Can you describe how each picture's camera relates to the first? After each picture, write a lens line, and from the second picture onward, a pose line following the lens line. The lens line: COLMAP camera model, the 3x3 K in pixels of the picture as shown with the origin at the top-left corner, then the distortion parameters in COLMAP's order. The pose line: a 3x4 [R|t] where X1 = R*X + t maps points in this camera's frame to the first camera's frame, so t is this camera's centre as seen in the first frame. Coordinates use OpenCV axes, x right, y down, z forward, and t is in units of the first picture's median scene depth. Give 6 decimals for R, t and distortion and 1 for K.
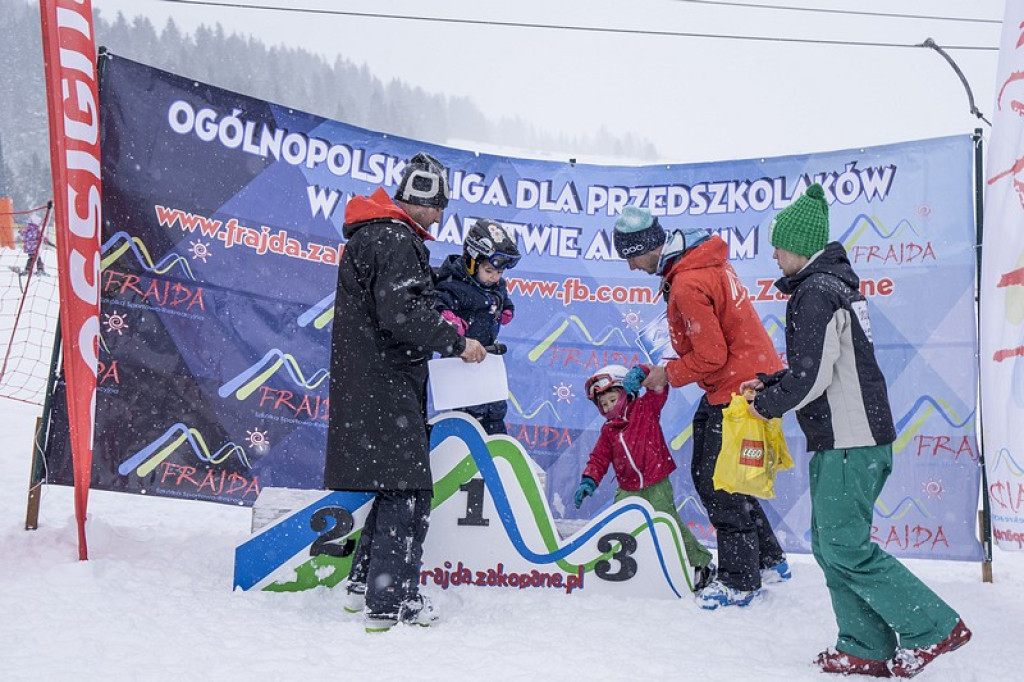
lens RADIAL K [[1804.0, 0, 516.1], [0, 1804.0, 339.4], [0, 0, 1]] dist [0.205580, 0.053555]
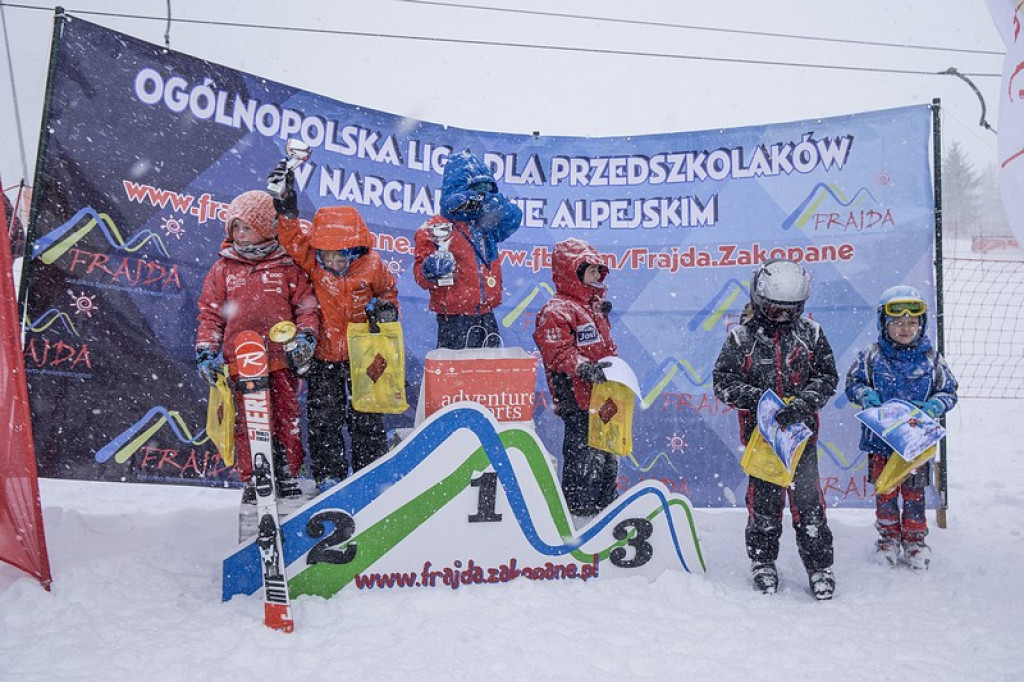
lens RADIAL K [[1019.7, 0, 497.6], [0, 1019.7, 336.8], [0, 0, 1]] dist [0.000206, 0.001917]
pose [[0.992928, -0.024412, 0.116182, -0.066963], [0.016403, 0.997454, 0.069398, -0.023888], [-0.117581, -0.067001, 0.990801, 0.435494]]
